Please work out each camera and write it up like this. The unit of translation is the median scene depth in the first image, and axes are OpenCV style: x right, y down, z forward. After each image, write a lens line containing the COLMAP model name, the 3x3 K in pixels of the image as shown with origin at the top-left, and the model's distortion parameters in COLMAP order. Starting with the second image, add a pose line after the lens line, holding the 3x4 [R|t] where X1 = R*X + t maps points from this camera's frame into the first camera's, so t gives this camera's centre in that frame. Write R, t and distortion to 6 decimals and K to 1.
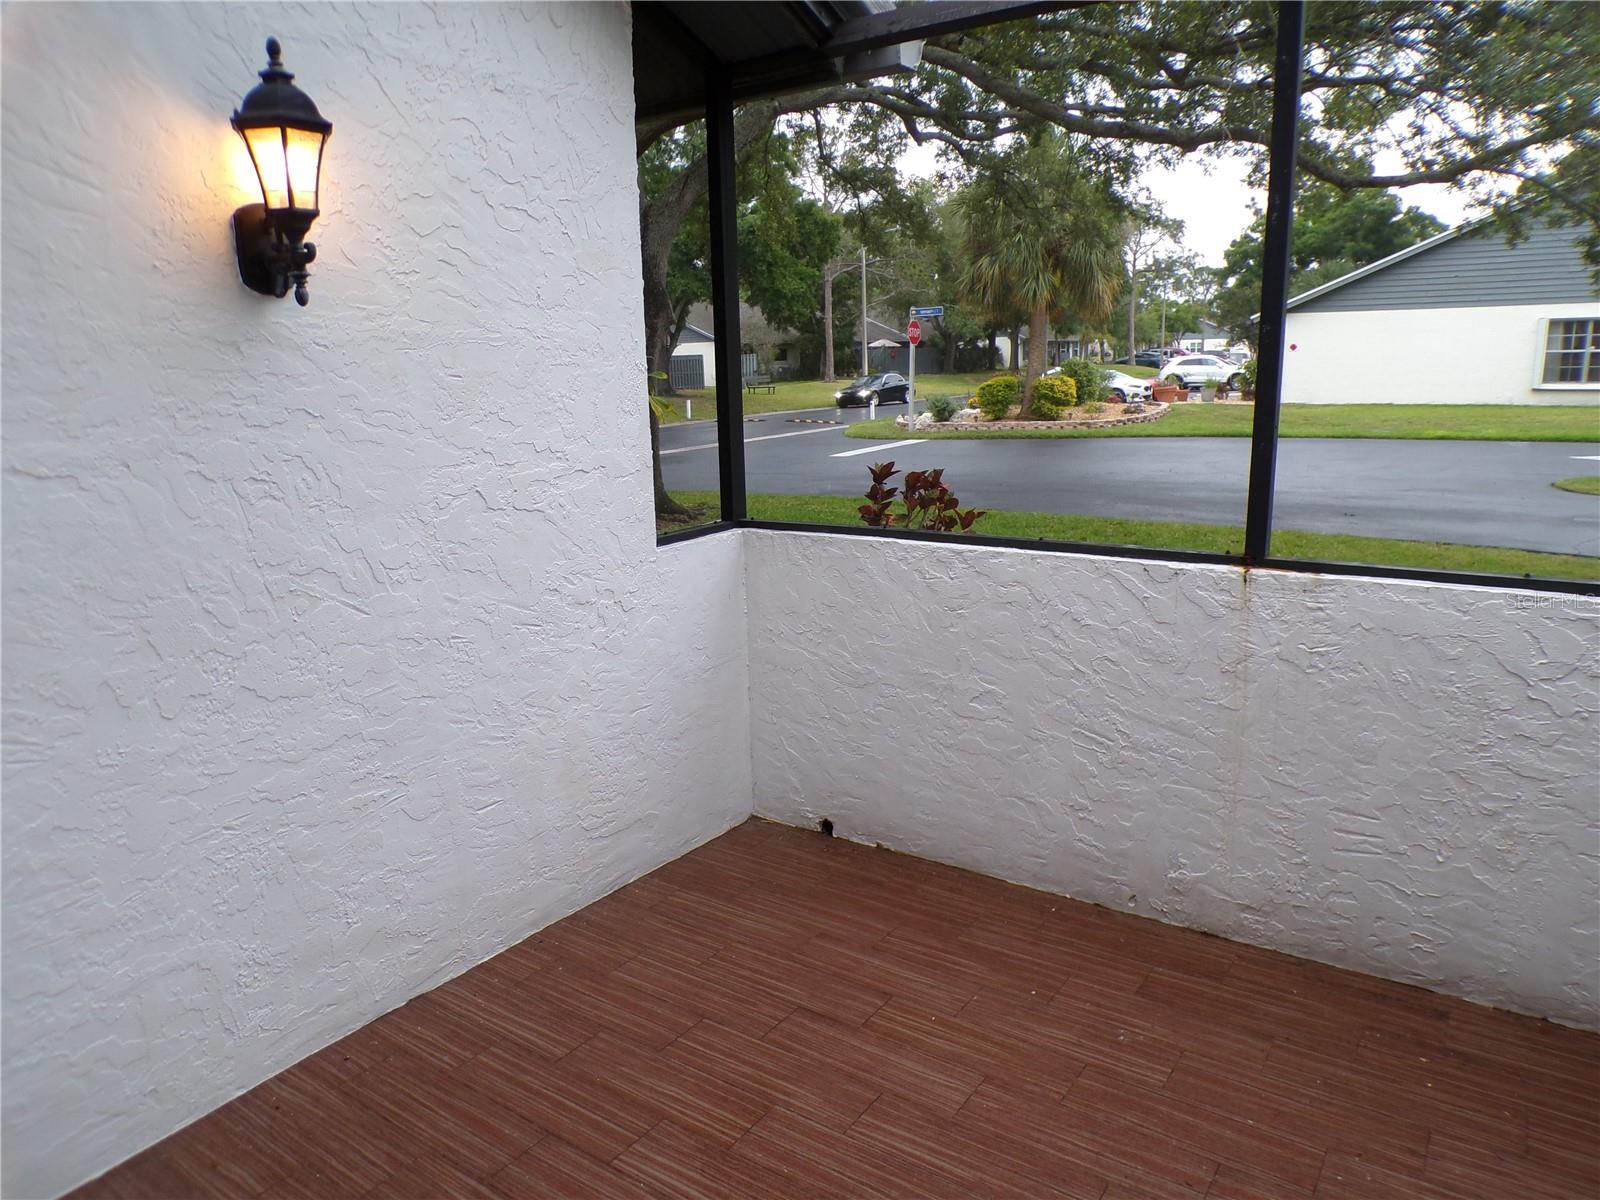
lens RADIAL K [[1092.5, 0, 788.9], [0, 1092.5, 596.5], [0, 0, 1]] dist [-0.046690, 0.018485]
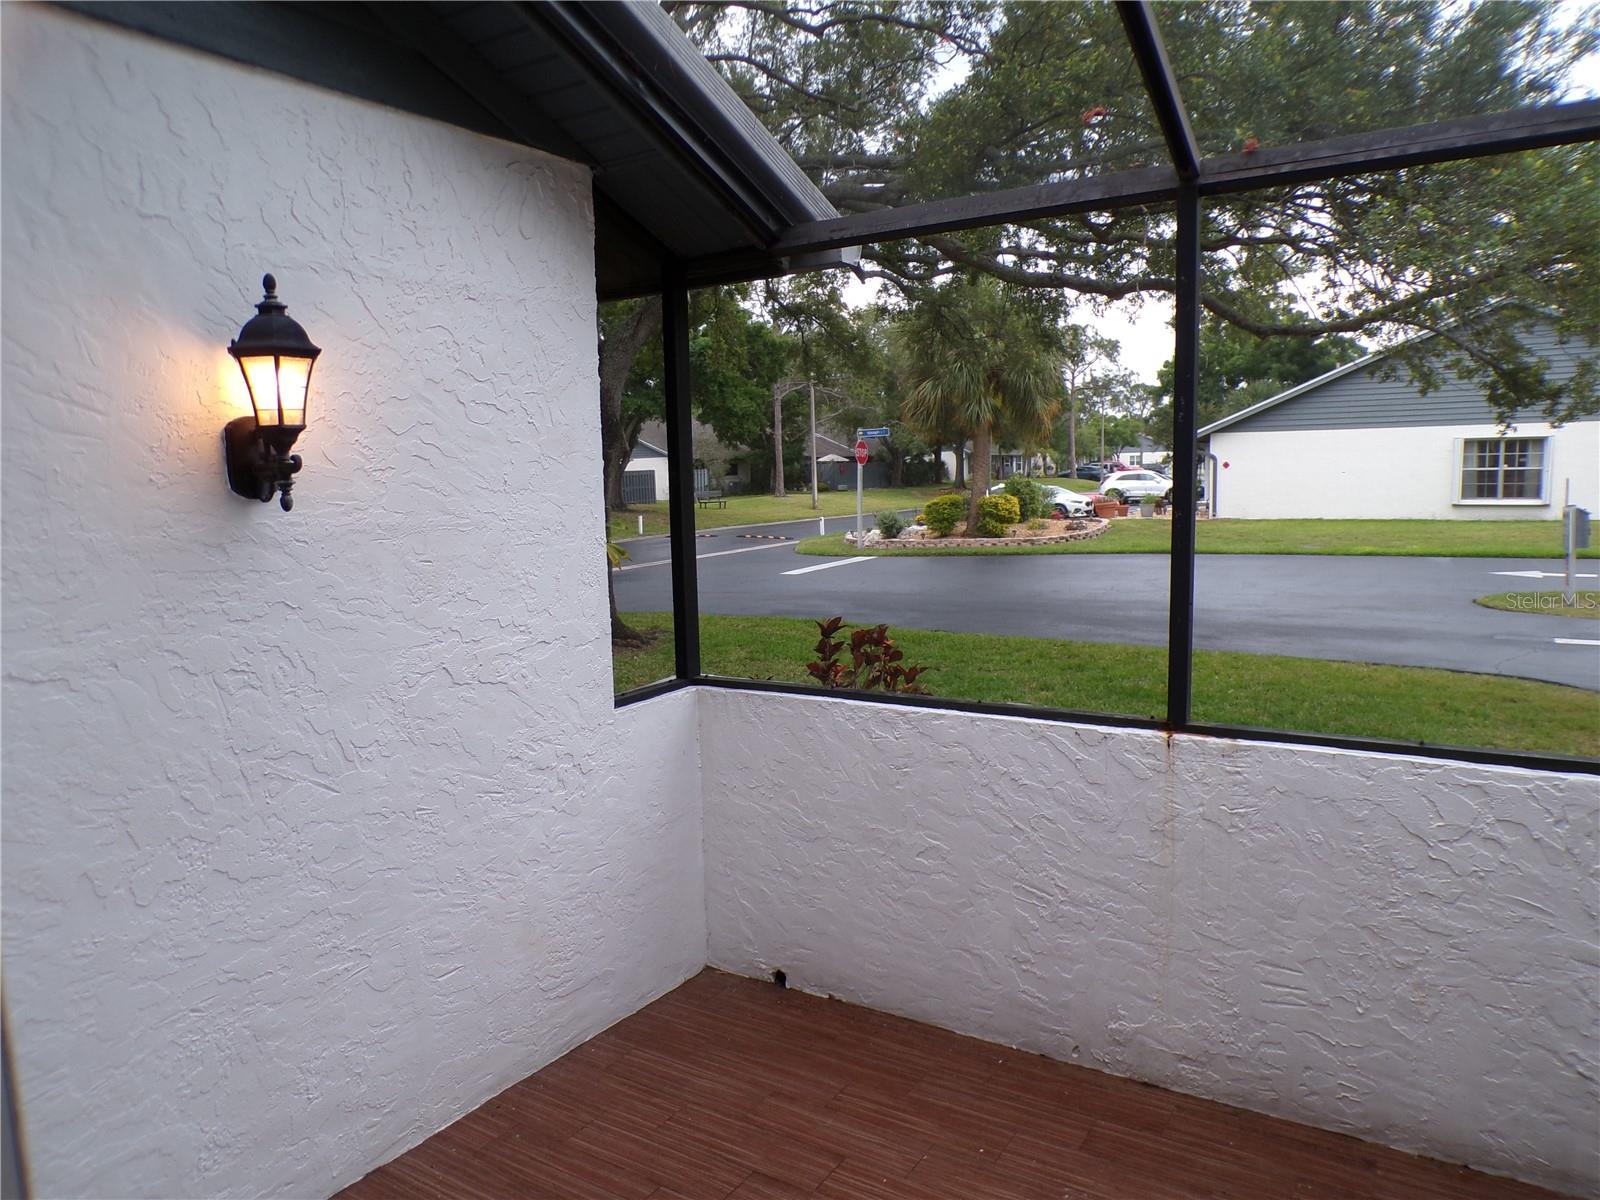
lens RADIAL K [[1092.5, 0, 788.9], [0, 1092.5, 596.5], [0, 0, 1]] dist [-0.046690, 0.018485]
pose [[0.998996, -0.004198, 0.044609, -0.000711], [0.008625, 0.994999, -0.099515, -0.050184], [-0.043968, 0.099800, 0.994036, -0.055437]]
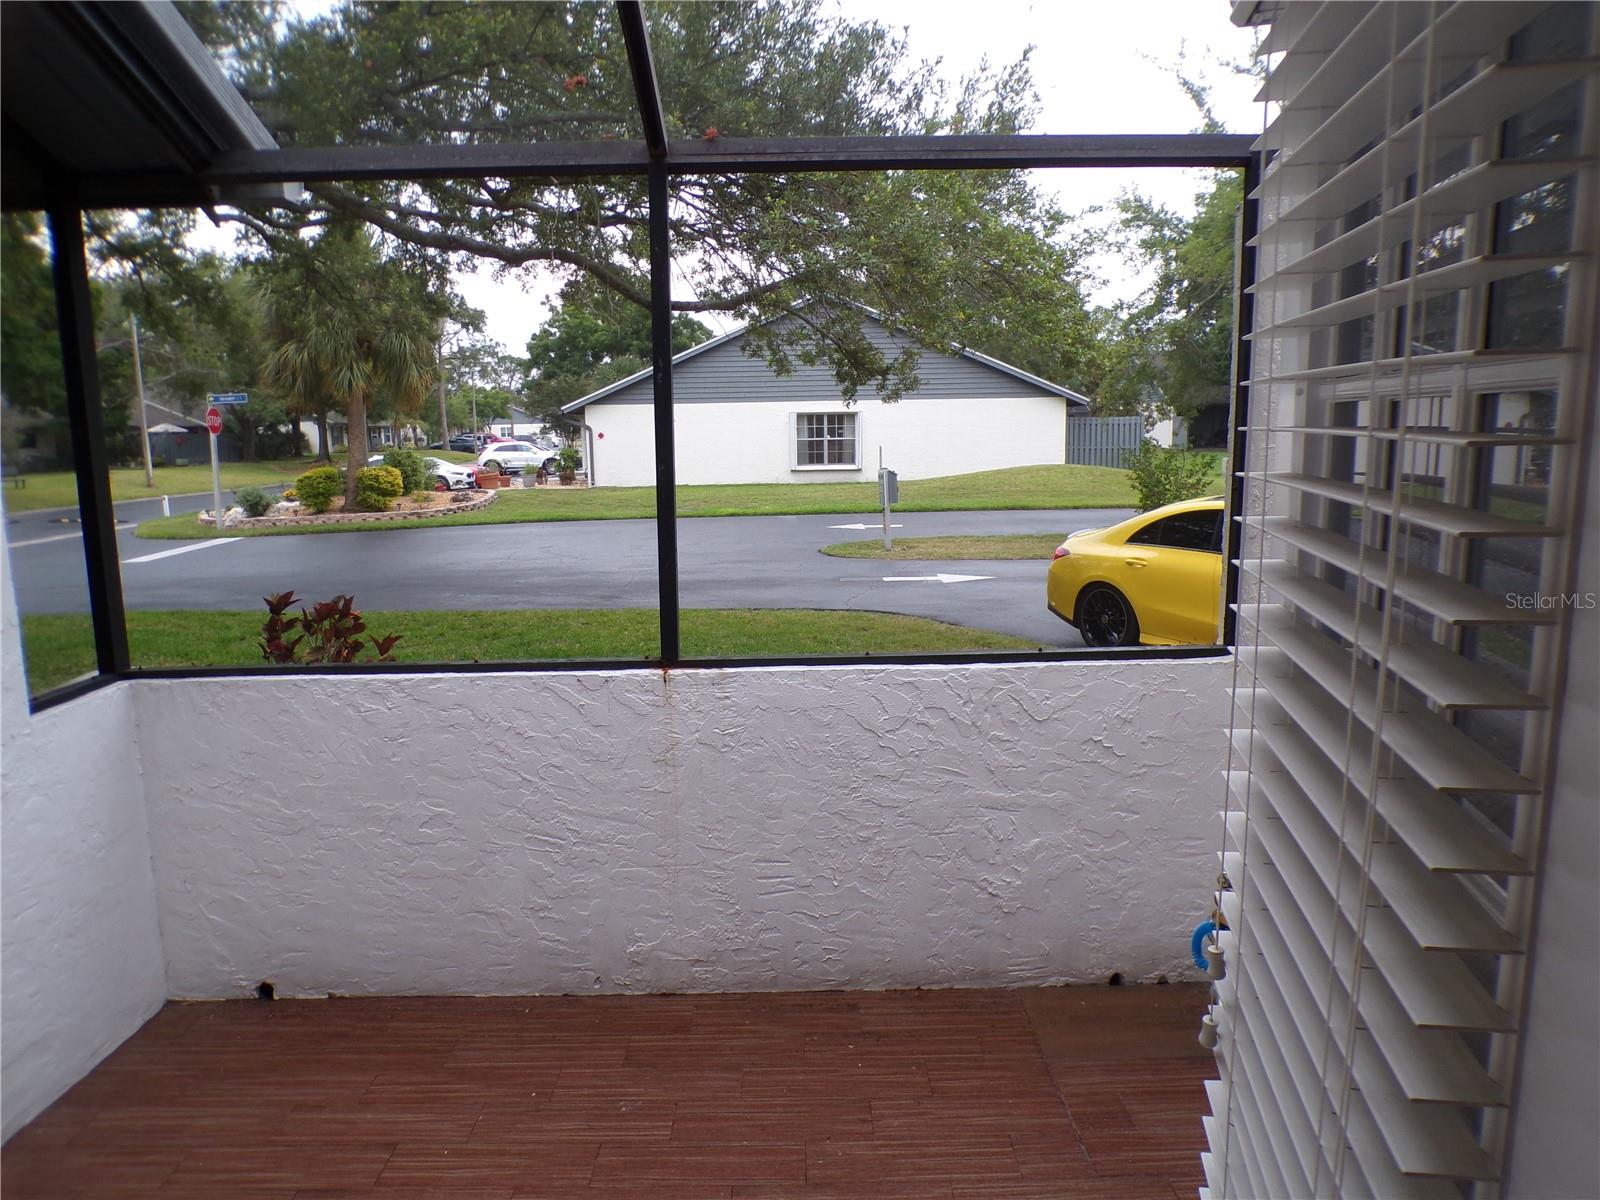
lens RADIAL K [[1098.2, 0, 802.4], [0, 1098.2, 596.9], [0, 0, 1]] dist [-0.047536, 0.031355]
pose [[0.817191, -0.075958, 0.571340, -0.109068], [0.118656, 0.992216, -0.037803, -0.036826], [-0.564021, 0.098685, 0.819842, -0.050176]]
